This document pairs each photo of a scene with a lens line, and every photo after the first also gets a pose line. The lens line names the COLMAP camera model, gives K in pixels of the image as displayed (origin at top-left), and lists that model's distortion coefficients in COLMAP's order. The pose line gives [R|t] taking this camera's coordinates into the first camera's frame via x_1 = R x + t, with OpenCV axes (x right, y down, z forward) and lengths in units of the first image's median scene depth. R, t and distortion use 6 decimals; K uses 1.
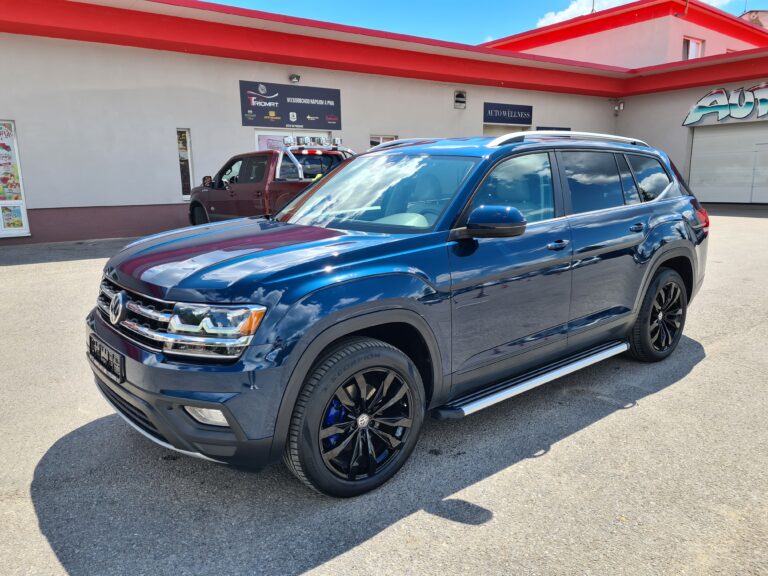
lens RADIAL K [[579.0, 0, 382.3], [0, 579.0, 284.1], [0, 0, 1]] dist [0.061780, -0.043331]
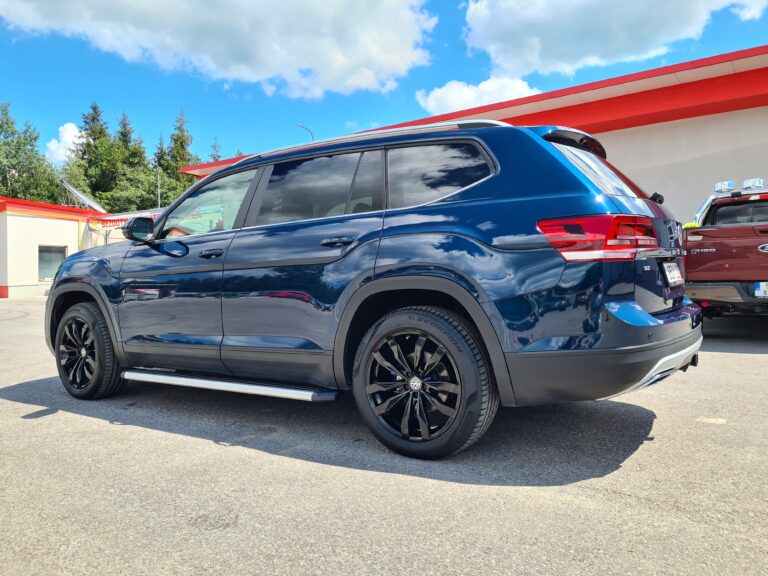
lens RADIAL K [[578.6, 0, 388.2], [0, 578.6, 282.7], [0, 0, 1]] dist [0.048150, -0.007511]
pose [[0.292593, 0.018931, -0.956050, 1.155772], [-0.168099, 0.985253, -0.031937, -0.029923], [0.941346, 0.170055, 0.291460, 0.841929]]
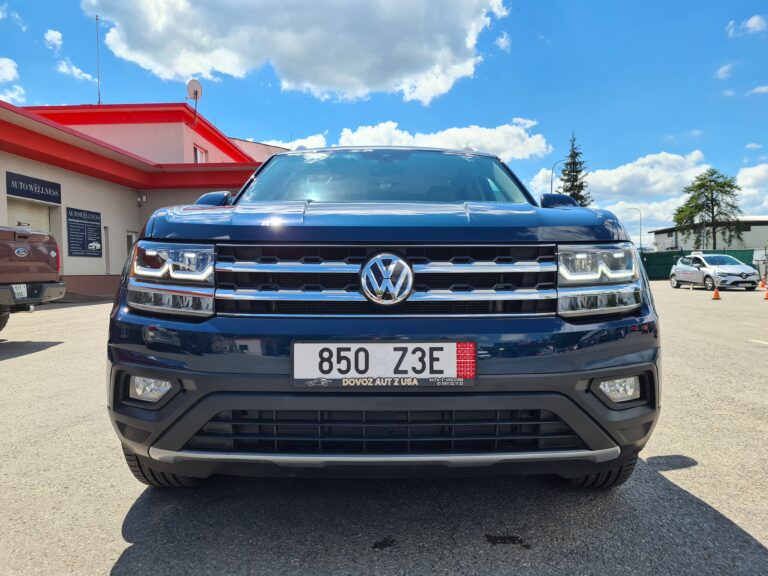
lens RADIAL K [[579.0, 0, 382.3], [0, 579.0, 284.1], [0, 0, 1]] dist [0.061780, -0.043331]
pose [[0.639259, -0.006441, 0.768965, -0.620089], [0.141274, 0.983929, -0.109203, 0.075324], [-0.755903, 0.178444, 0.629895, 0.421829]]
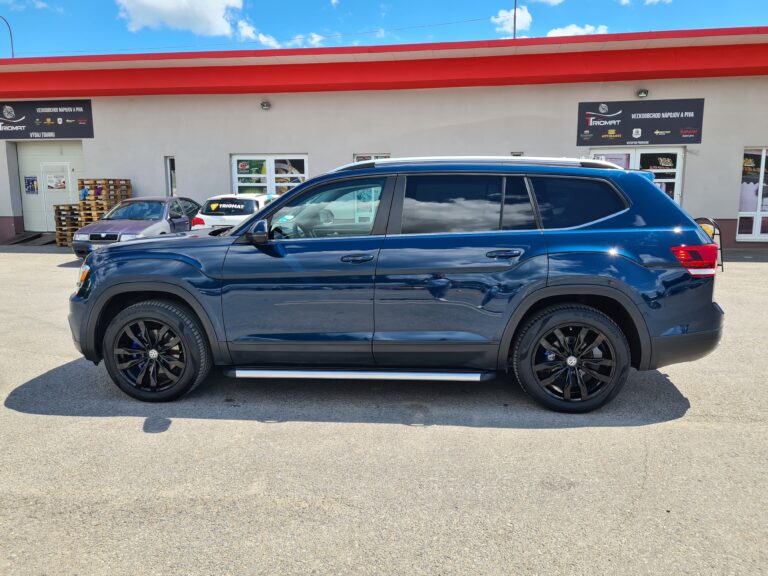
lens RADIAL K [[578.4, 0, 394.4], [0, 578.4, 281.9], [0, 0, 1]] dist [0.061422, -0.045264]
pose [[0.709092, 0.114654, -0.695732, 0.951740], [-0.138016, 0.990174, 0.022511, -0.047992], [0.691477, 0.080060, 0.717948, 0.210740]]
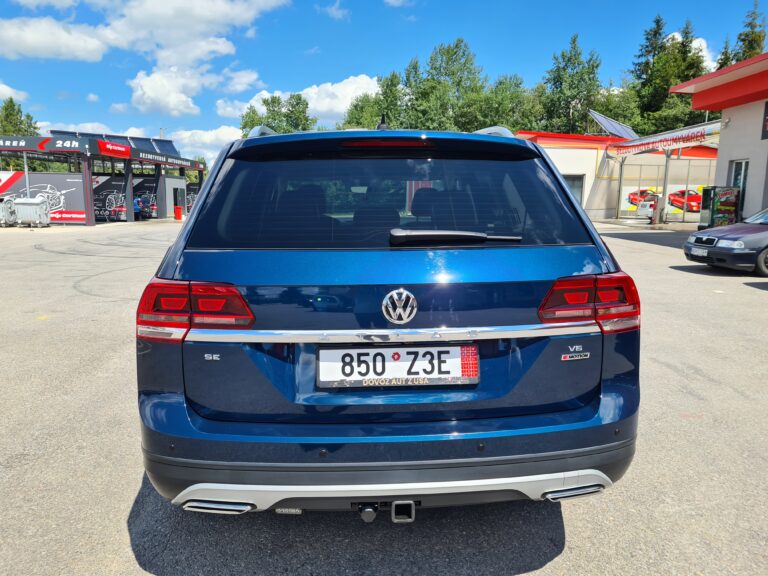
lens RADIAL K [[580.8, 0, 384.0], [0, 580.8, 288.0], [0, 0, 1]] dist [0.063472, -0.050344]
pose [[-0.589083, 0.132744, -0.797095, 0.916582], [-0.153338, 0.950130, 0.271553, -0.298484], [0.793391, 0.282192, -0.539351, 1.598135]]
